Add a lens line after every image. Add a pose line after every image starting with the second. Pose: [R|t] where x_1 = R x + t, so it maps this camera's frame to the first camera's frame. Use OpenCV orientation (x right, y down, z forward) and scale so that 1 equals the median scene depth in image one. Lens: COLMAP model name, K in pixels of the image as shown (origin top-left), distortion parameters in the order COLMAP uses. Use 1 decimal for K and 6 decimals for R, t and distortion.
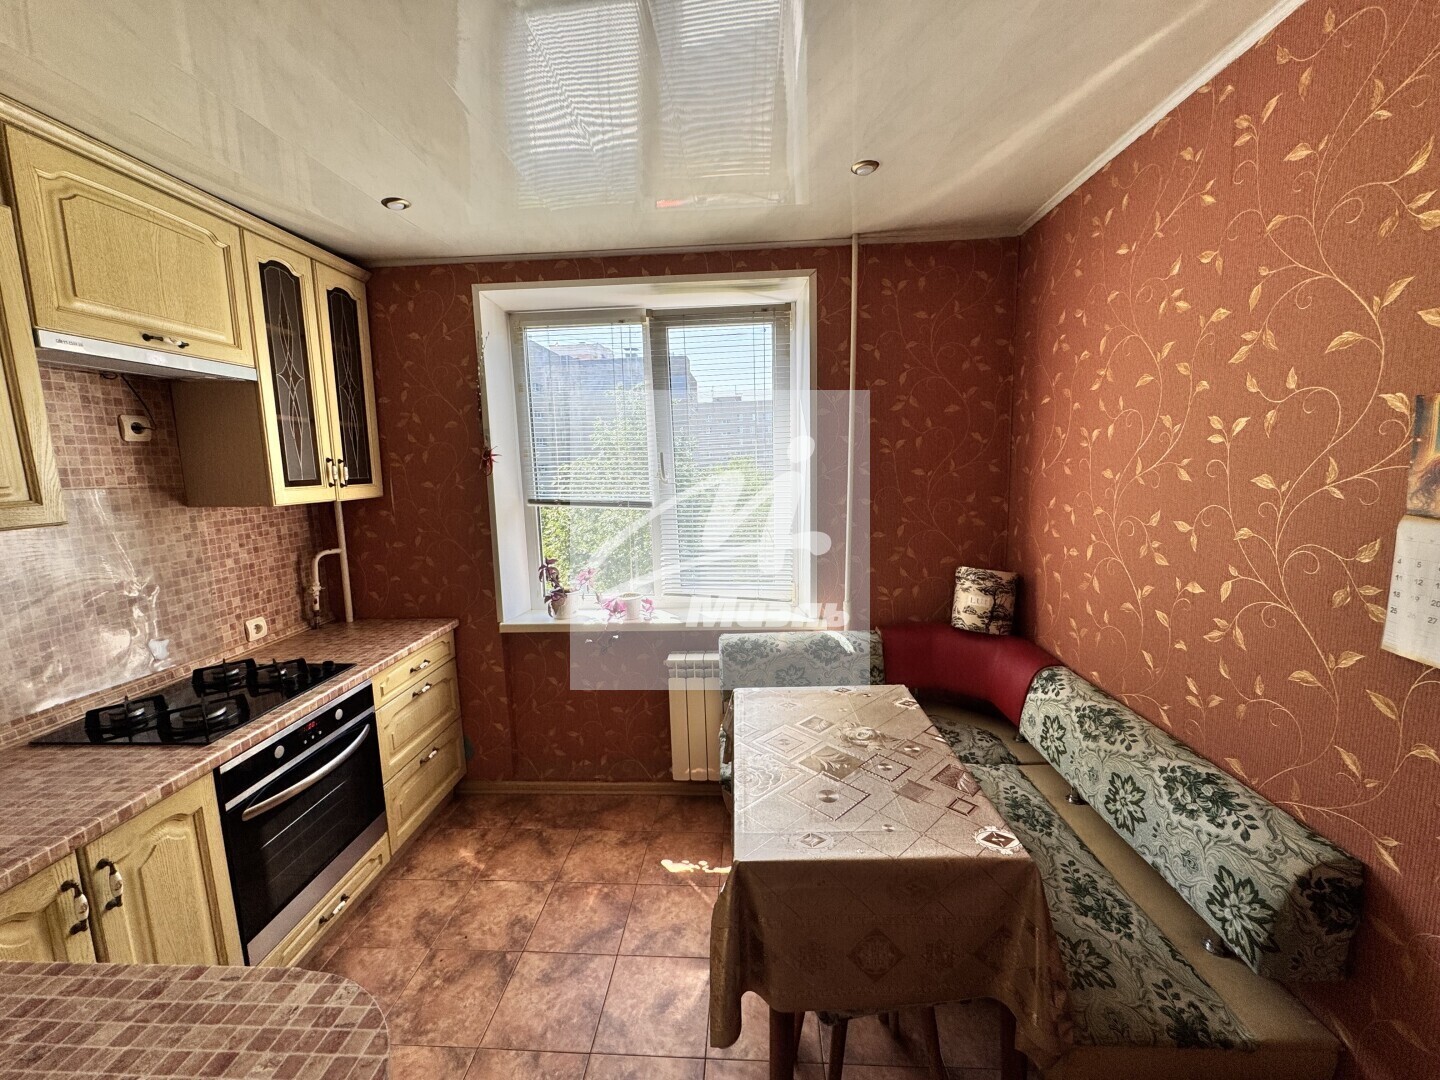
lens RADIAL K [[573.2, 0, 717.4], [0, 573.2, 540.1], [0, 0, 1]] dist [-0.005792, 0.000330]
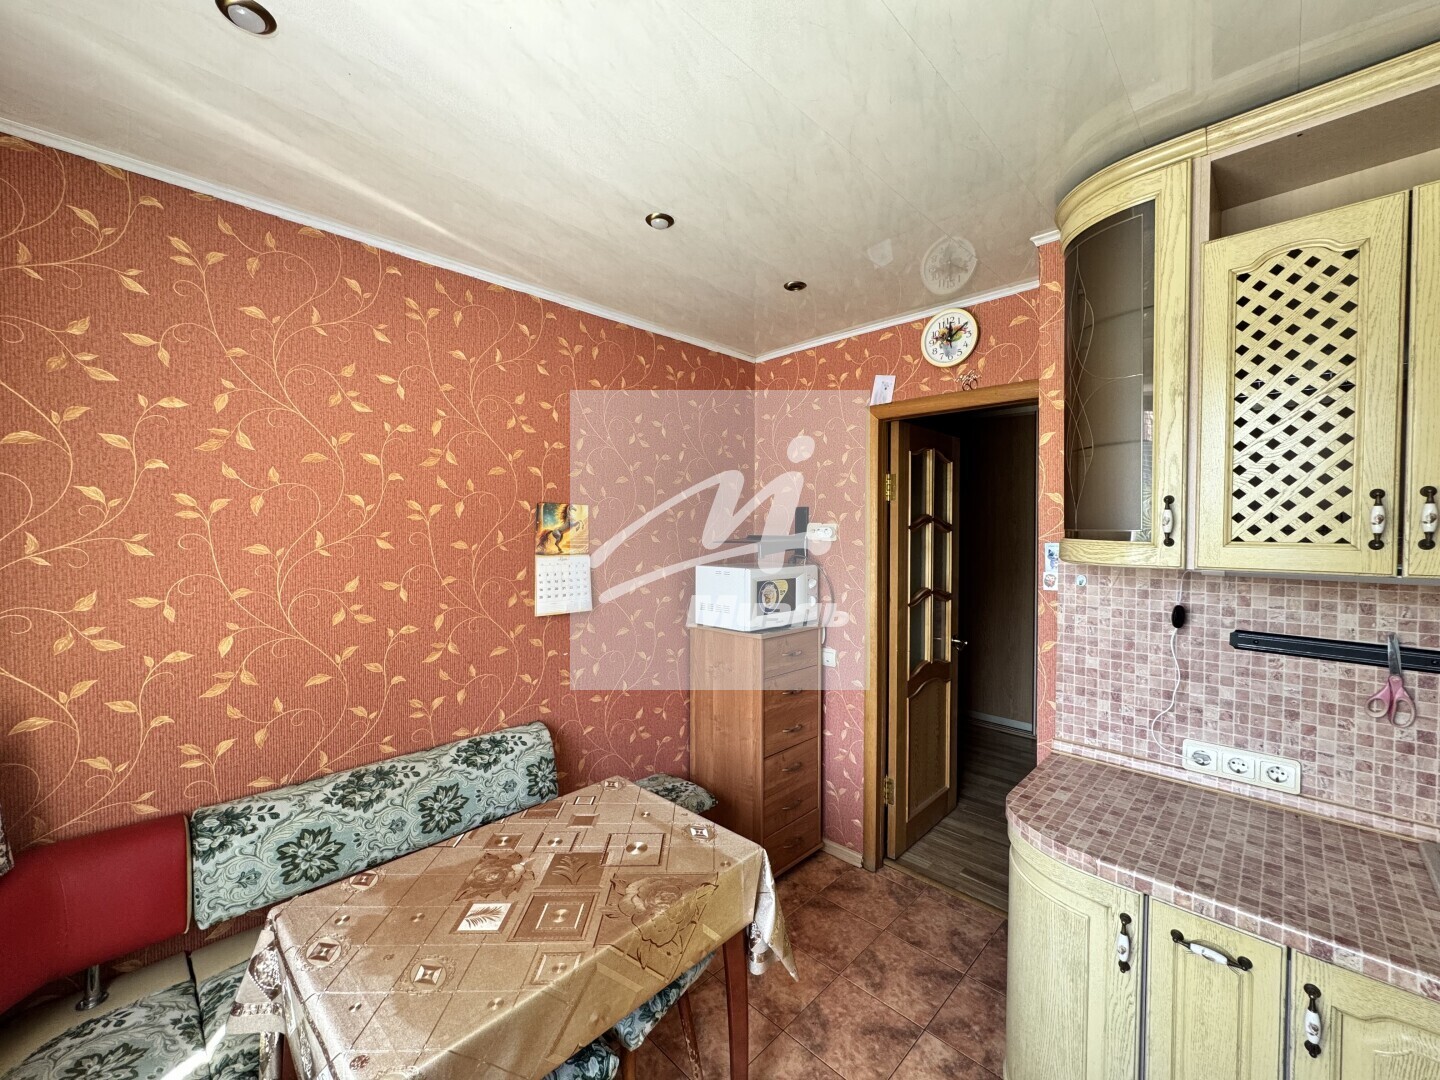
lens RADIAL K [[573.2, 0, 721.3], [0, 573.2, 541.2], [0, 0, 1]] dist [-0.005792, 0.000330]
pose [[-0.753916, 0.009025, 0.656909, -0.372891], [0.113042, 0.986775, 0.116178, -0.123767], [-0.647172, 0.161847, -0.744965, 0.978219]]
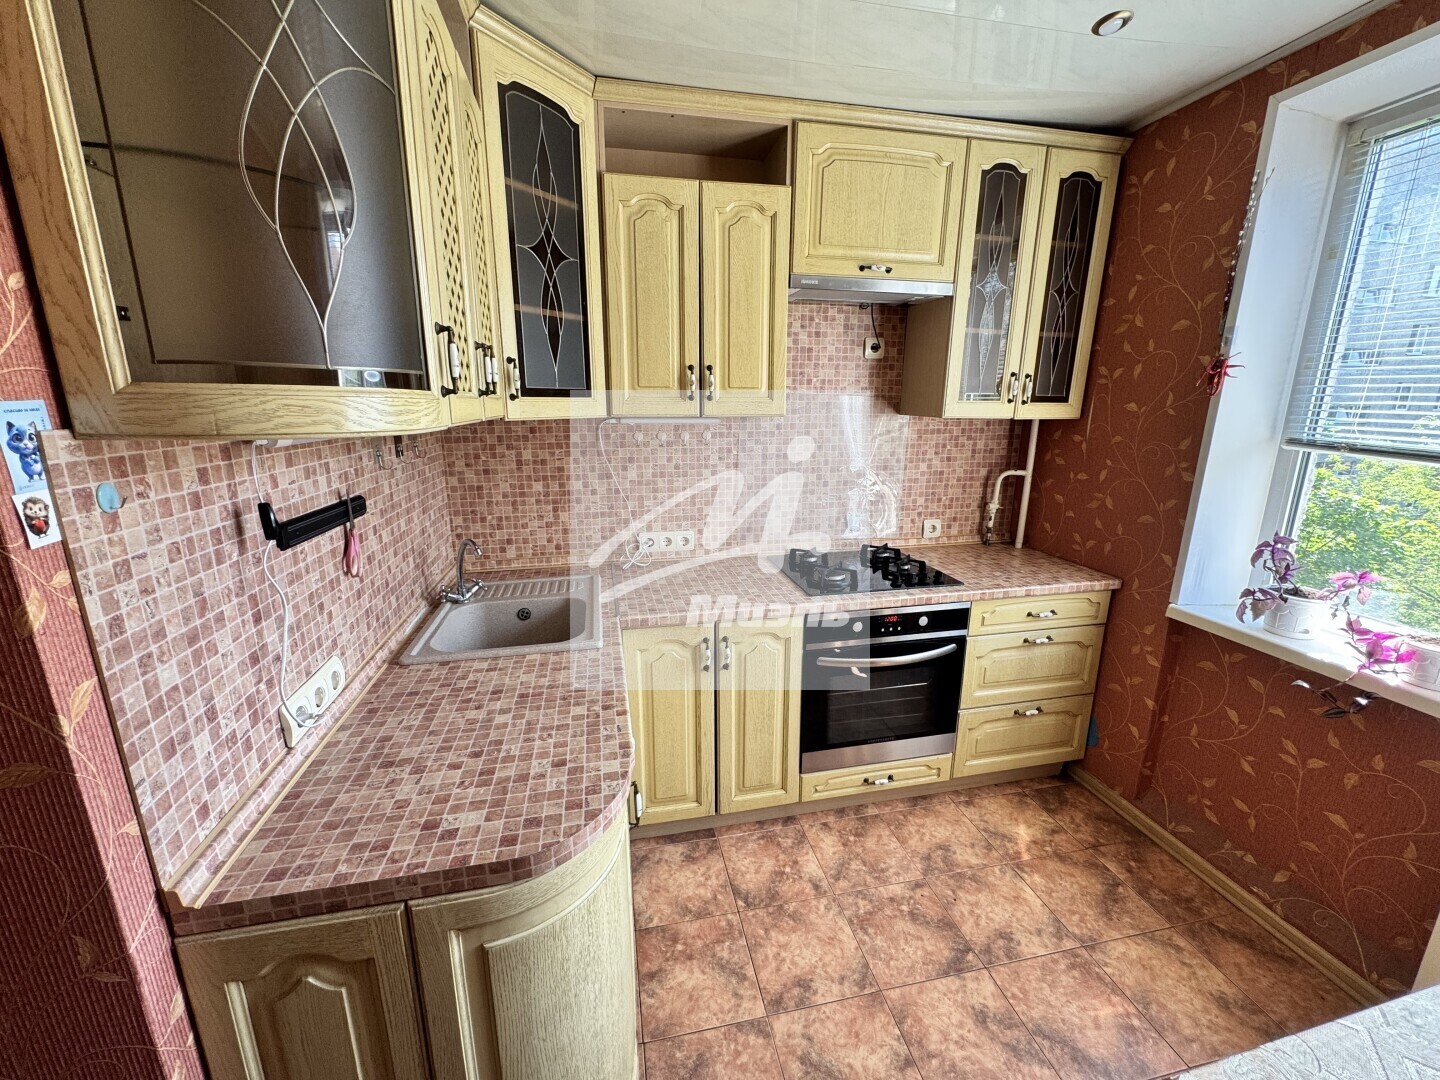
lens RADIAL K [[573.2, 0, 721.5], [0, 573.2, 538.9], [0, 0, 1]] dist [-0.005792, 0.000330]
pose [[0.262834, 0.251751, -0.931418, 0.159087], [-0.144900, 0.964710, 0.219860, -0.014956], [0.953898, 0.077175, 0.290038, 0.296009]]
